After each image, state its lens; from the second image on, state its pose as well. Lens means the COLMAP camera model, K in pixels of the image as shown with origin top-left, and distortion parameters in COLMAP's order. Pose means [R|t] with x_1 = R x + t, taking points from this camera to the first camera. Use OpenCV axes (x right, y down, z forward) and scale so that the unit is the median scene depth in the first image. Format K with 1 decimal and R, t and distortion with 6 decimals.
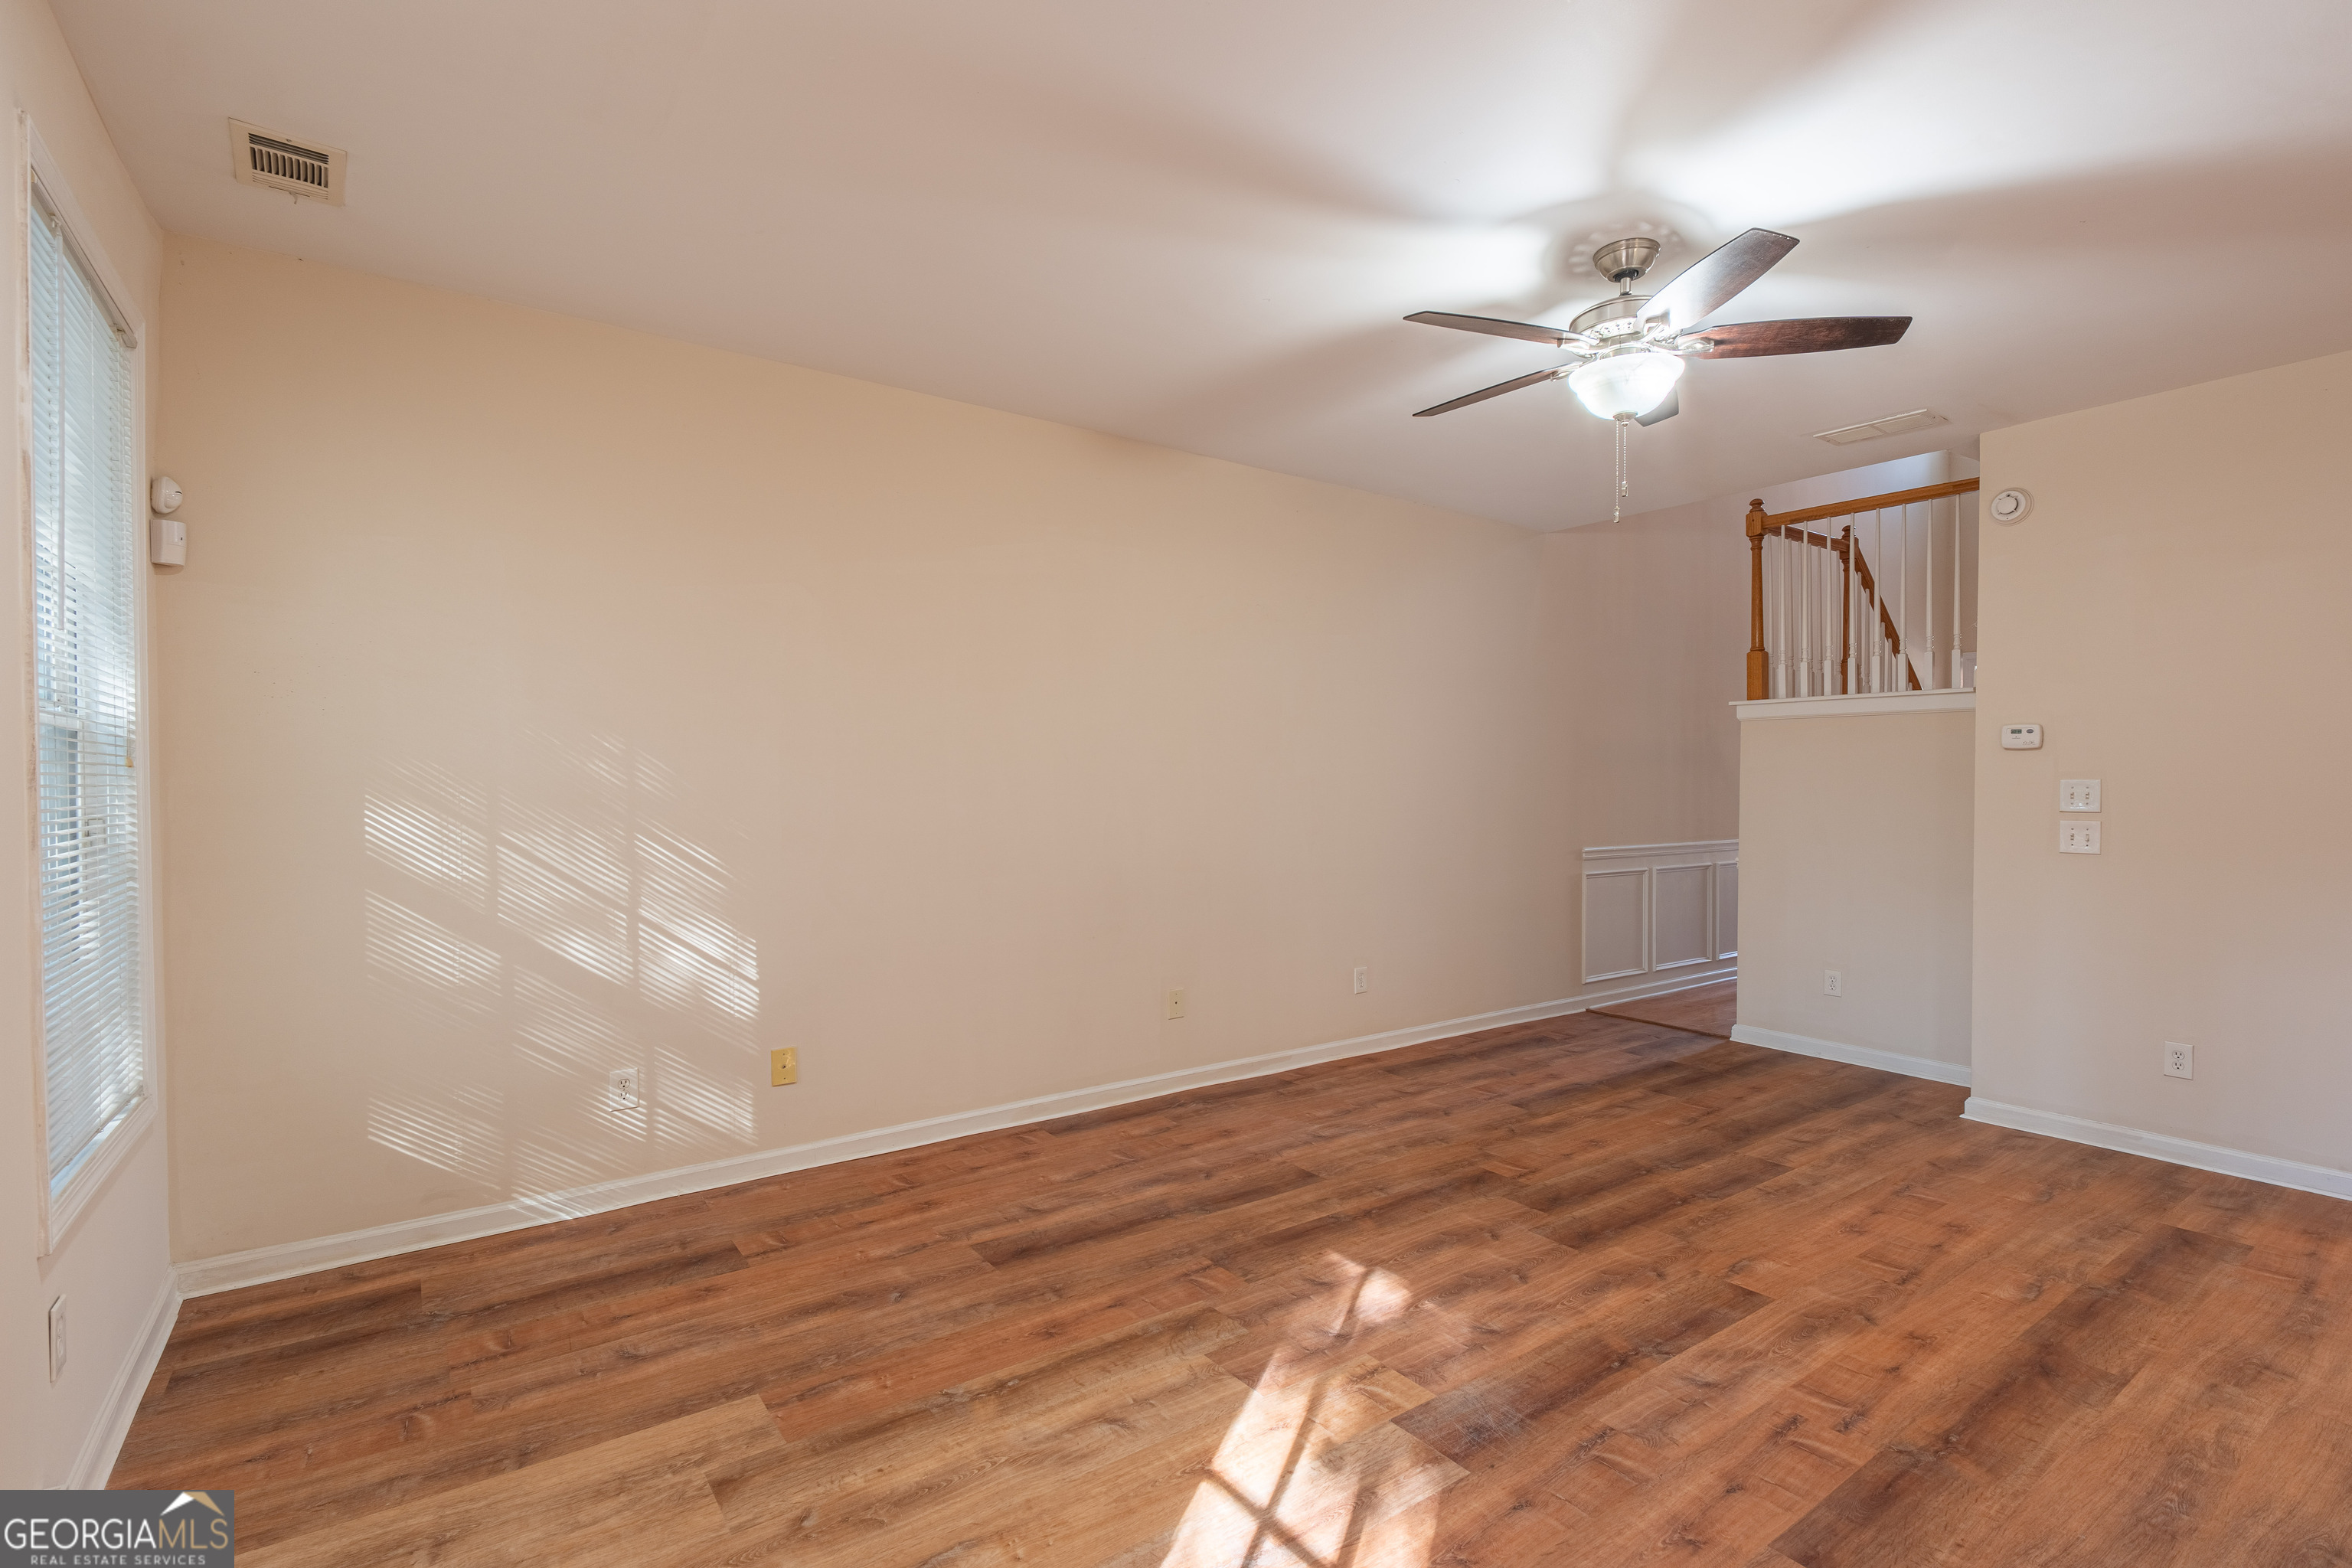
lens RADIAL K [[1018.9, 0, 1159.2], [0, 1018.9, 801.5], [0, 0, 1]] dist [-0.002831, -0.000115]
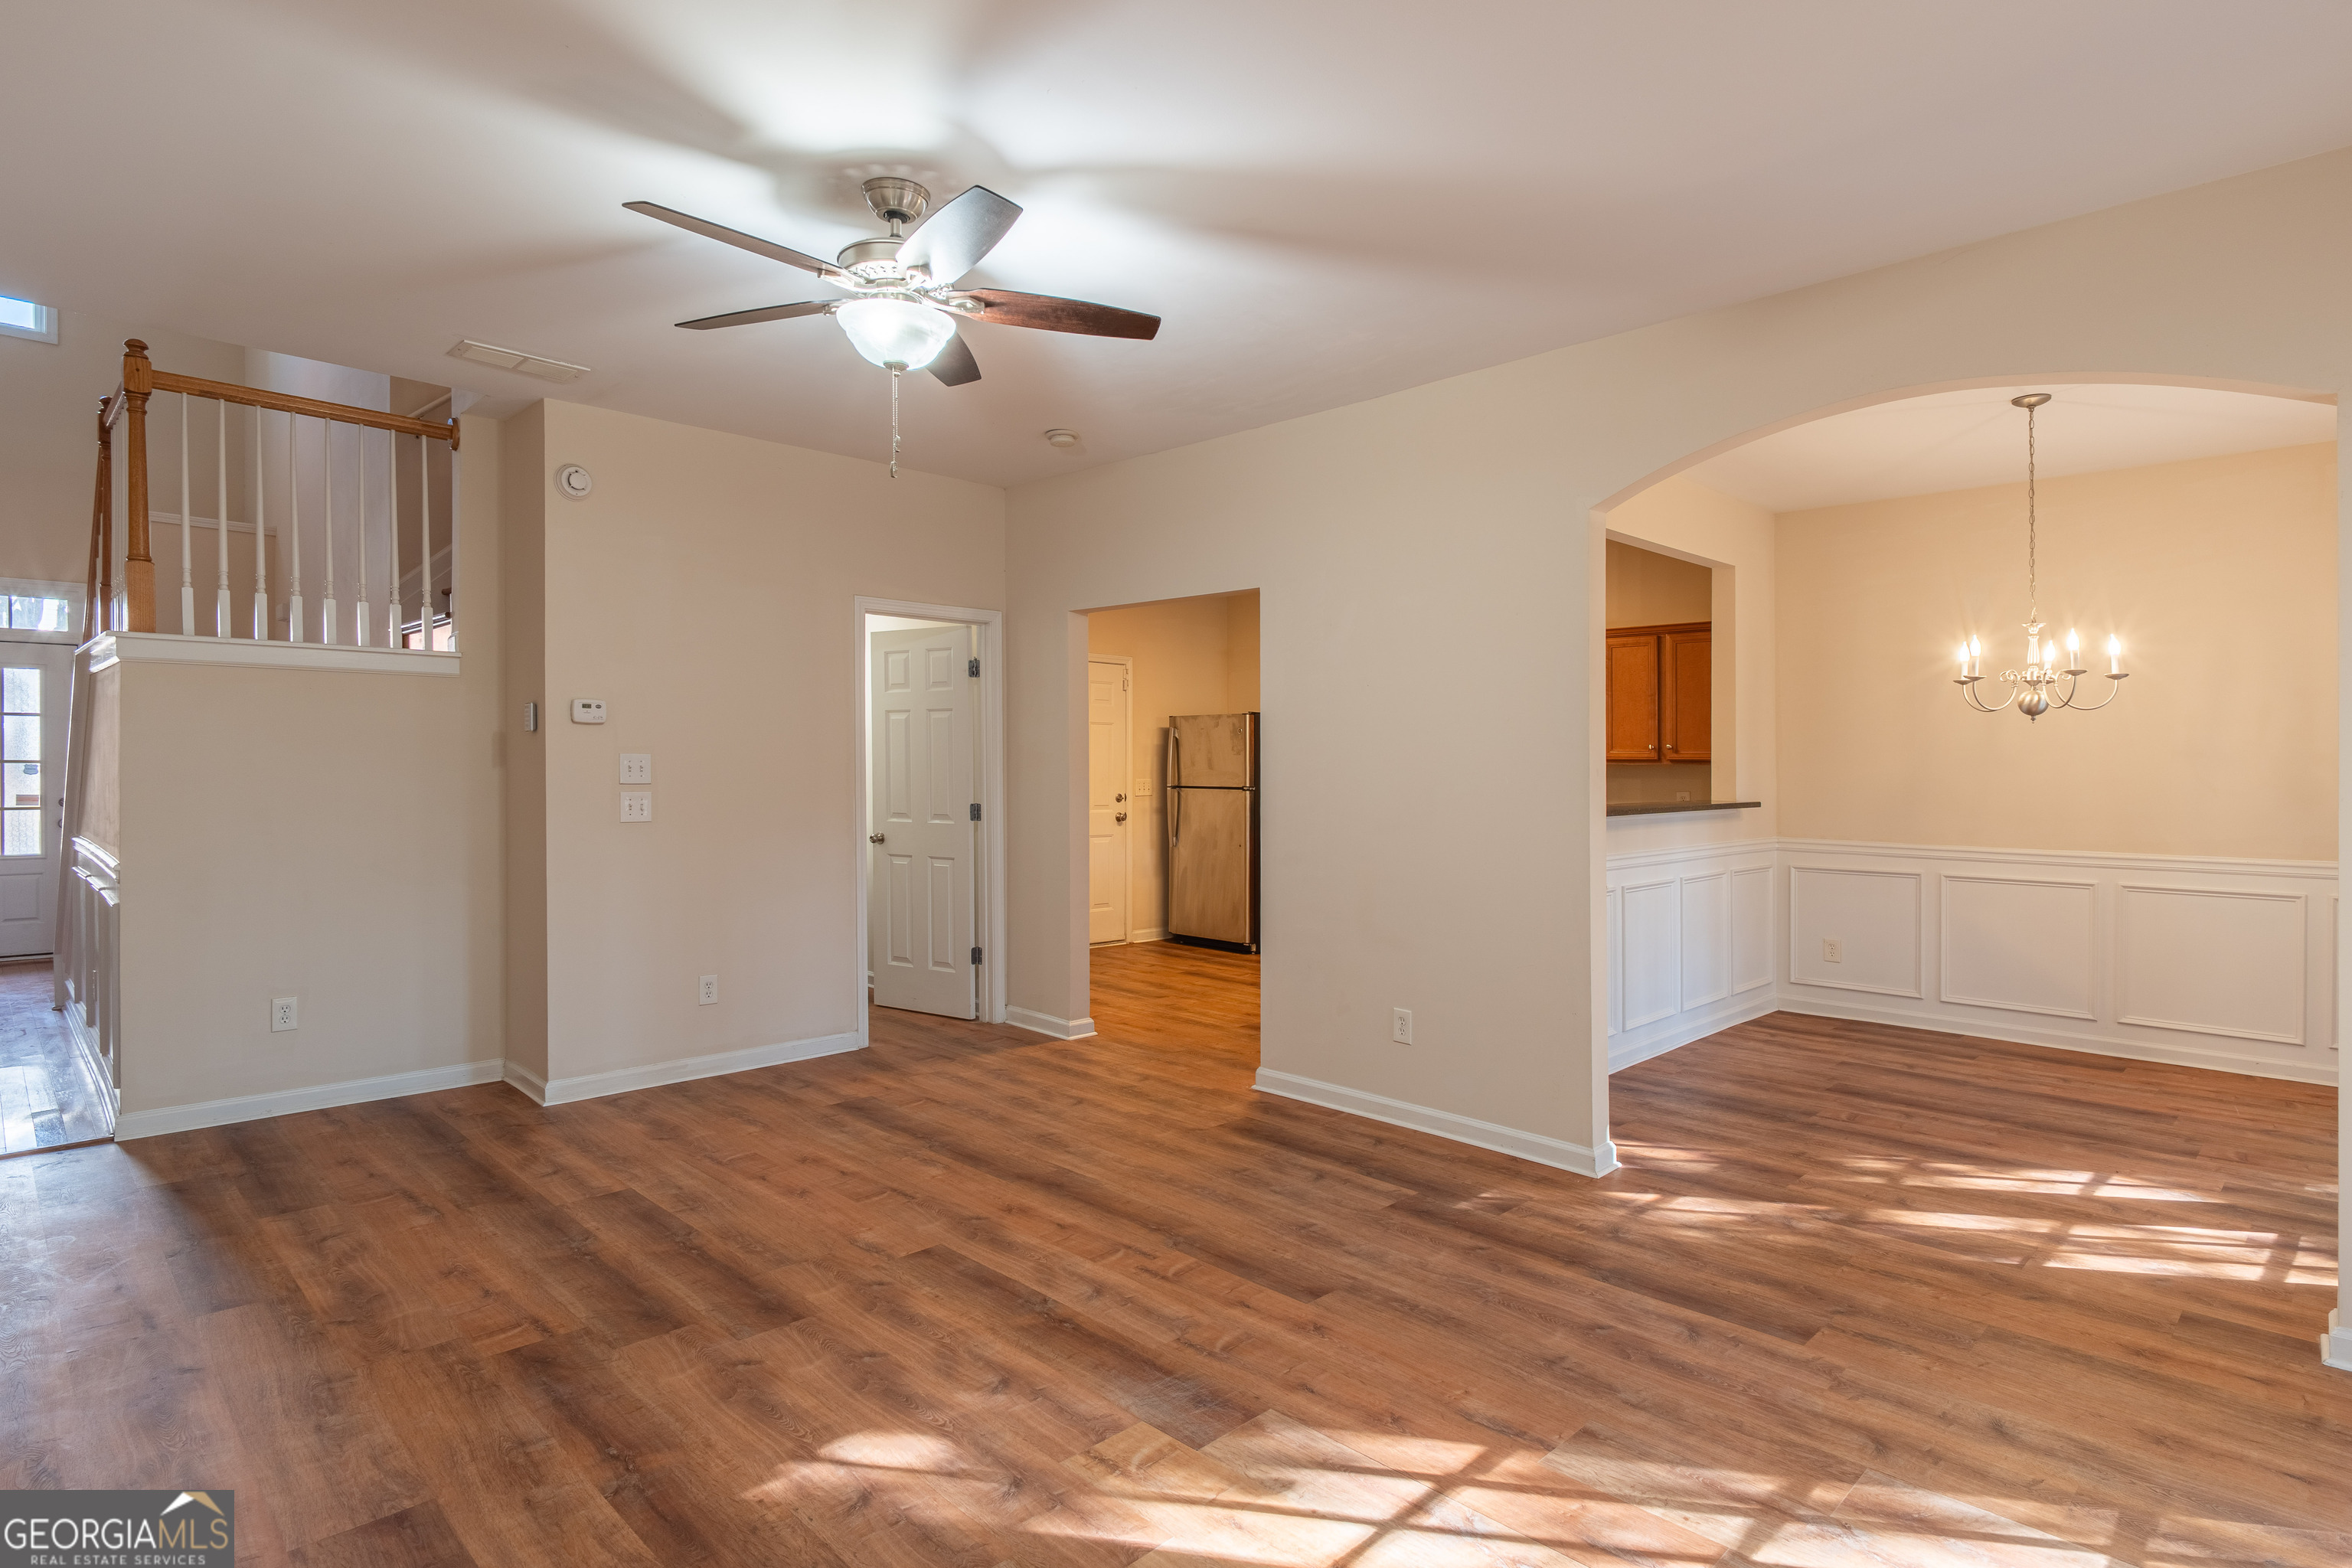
lens RADIAL K [[1228.3, 0, 1162.8], [0, 1228.3, 765.7], [0, 0, 1]] dist [-0.014746, -0.000815]
pose [[-0.141654, -0.006552, 0.989895, -0.647354], [0.011965, 0.999894, 0.008330, -0.018222], [-0.989844, 0.013024, -0.141560, 0.881952]]
